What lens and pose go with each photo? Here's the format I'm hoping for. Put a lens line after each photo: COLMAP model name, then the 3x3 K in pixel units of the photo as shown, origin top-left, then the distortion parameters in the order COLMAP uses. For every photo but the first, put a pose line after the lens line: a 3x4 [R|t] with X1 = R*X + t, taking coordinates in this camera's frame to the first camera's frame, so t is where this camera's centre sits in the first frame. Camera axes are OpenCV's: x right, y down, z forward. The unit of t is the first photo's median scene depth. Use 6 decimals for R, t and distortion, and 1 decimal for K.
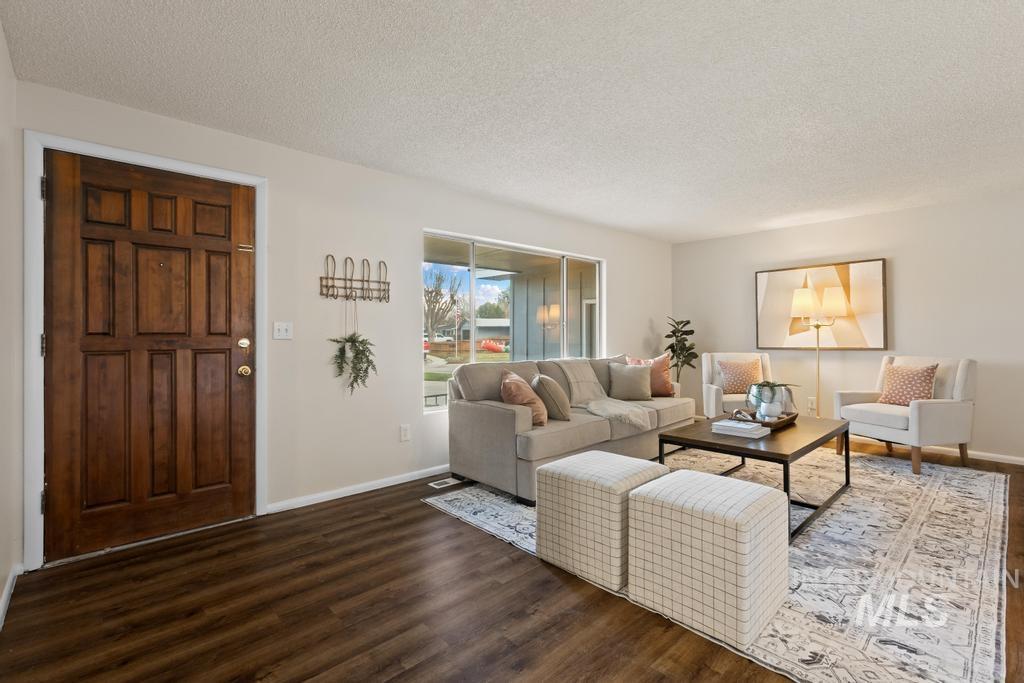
lens RADIAL K [[470.7, 0, 524.7], [0, 470.7, 332.3], [0, 0, 1]] dist [-0.014578, 0.006483]
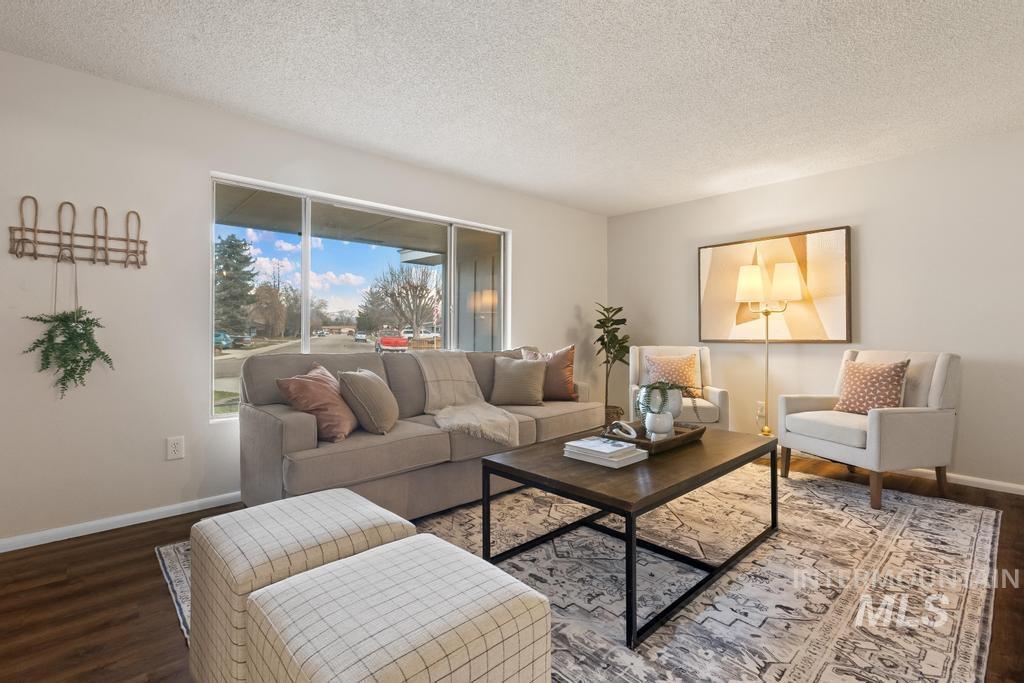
lens RADIAL K [[470.7, 0, 530.7], [0, 470.7, 333.6], [0, 0, 1]] dist [-0.014578, 0.006483]
pose [[0.999974, 0.006623, 0.002790, 0.322128], [-0.006641, 0.999958, 0.006373, 0.028998], [-0.002748, -0.006391, 0.999976, 0.294614]]
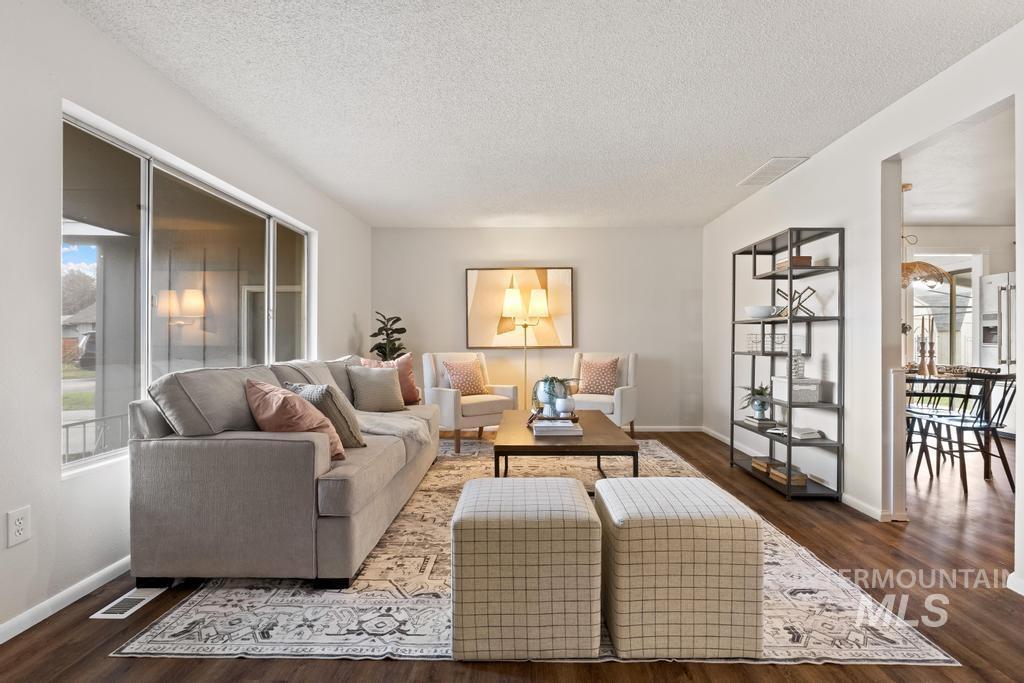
lens RADIAL K [[500.6, 0, 513.8], [0, 500.6, 343.4], [0, 0, 1]] dist [-0.011738, 0.003517]
pose [[0.698040, 0.000194, 0.716059, -0.287017], [-0.005210, 0.999975, 0.004808, 0.031448], [-0.716040, -0.007086, 0.698023, 0.336836]]
